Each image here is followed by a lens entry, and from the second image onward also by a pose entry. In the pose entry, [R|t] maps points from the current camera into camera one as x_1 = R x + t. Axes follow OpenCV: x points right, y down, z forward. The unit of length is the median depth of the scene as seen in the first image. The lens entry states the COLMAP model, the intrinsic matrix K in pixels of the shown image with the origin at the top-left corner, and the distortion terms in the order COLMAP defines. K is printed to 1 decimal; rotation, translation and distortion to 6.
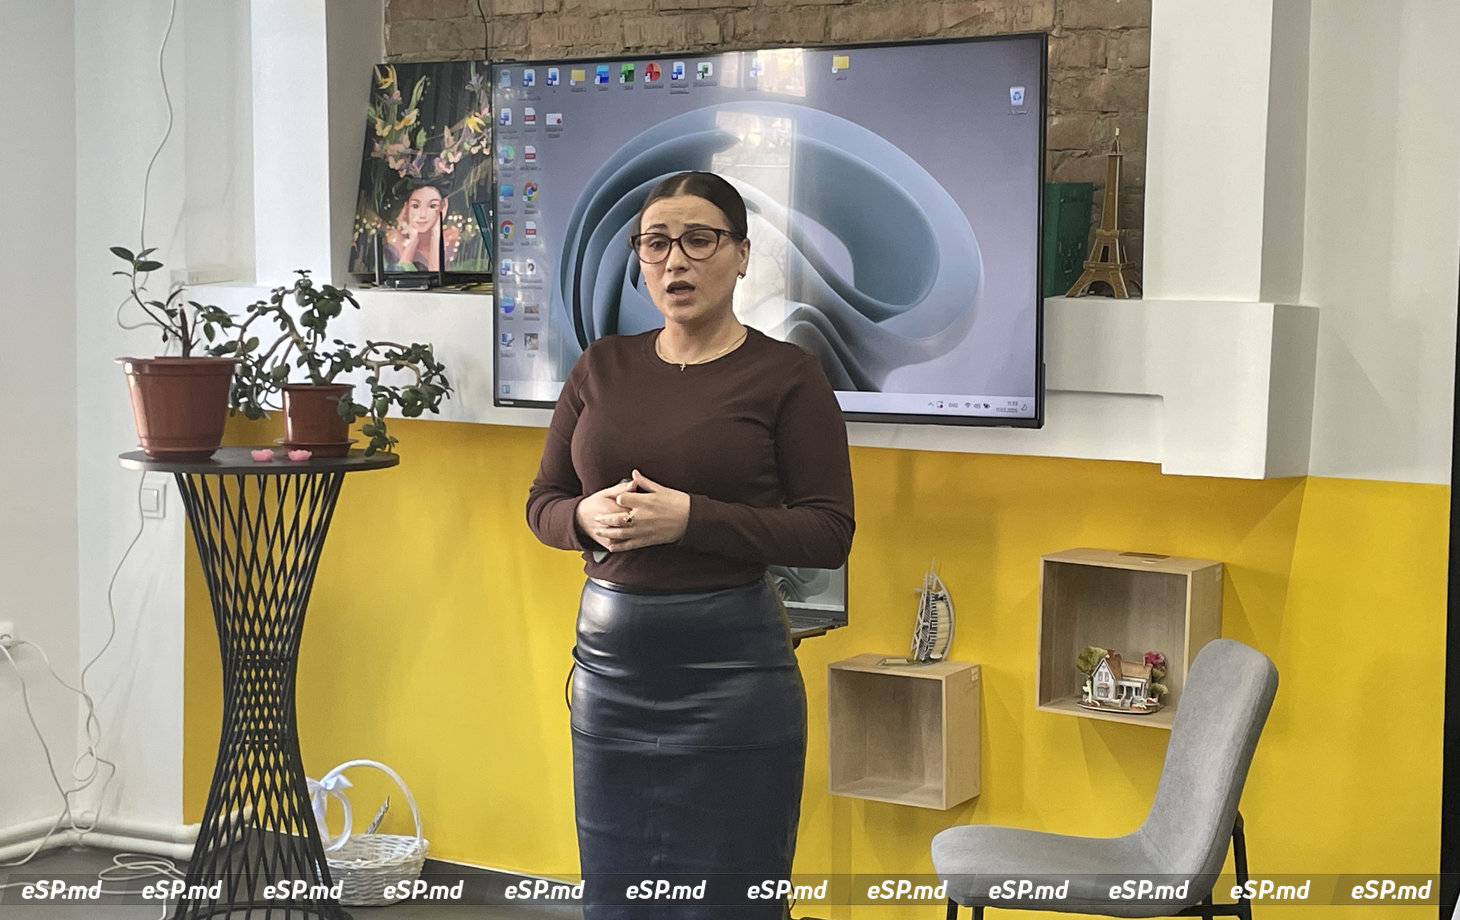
lens RADIAL K [[2306.2, 0, 729.9], [0, 2306.2, 454.5], [0, 0, 1]] dist [0.159341, 0.000000]
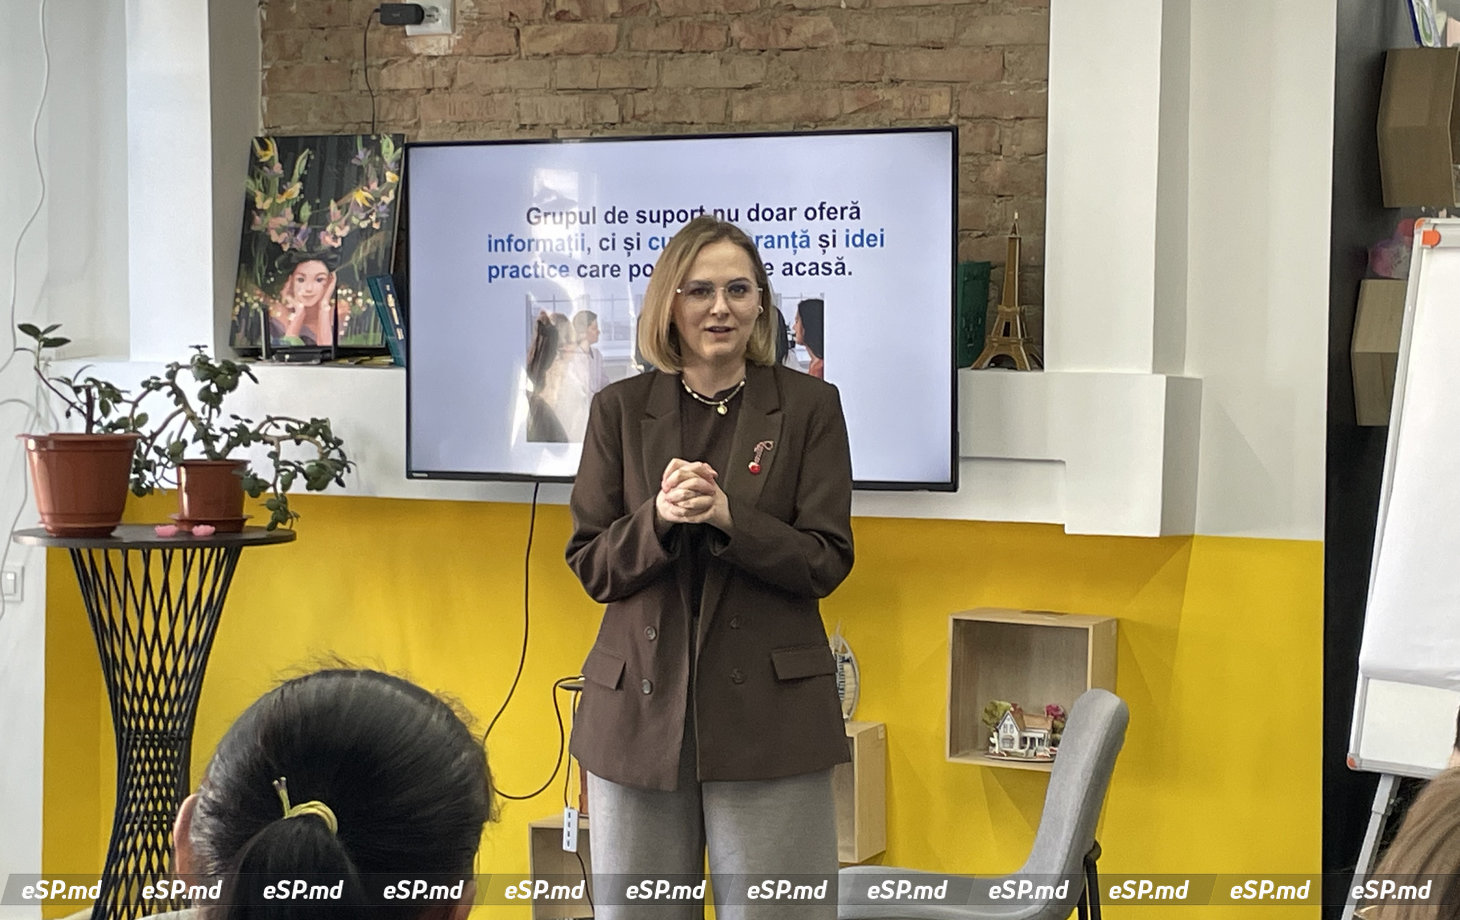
lens RADIAL K [[2806.7, 0, 730.5], [0, 2806.7, 462.9], [0, 0, 1]] dist [0.195778, 0.000000]
pose [[0.993847, -0.008227, 0.110452, -0.094390], [0.011883, 0.999402, -0.032485, 0.013601], [-0.110119, 0.033598, 0.993350, -0.236090]]
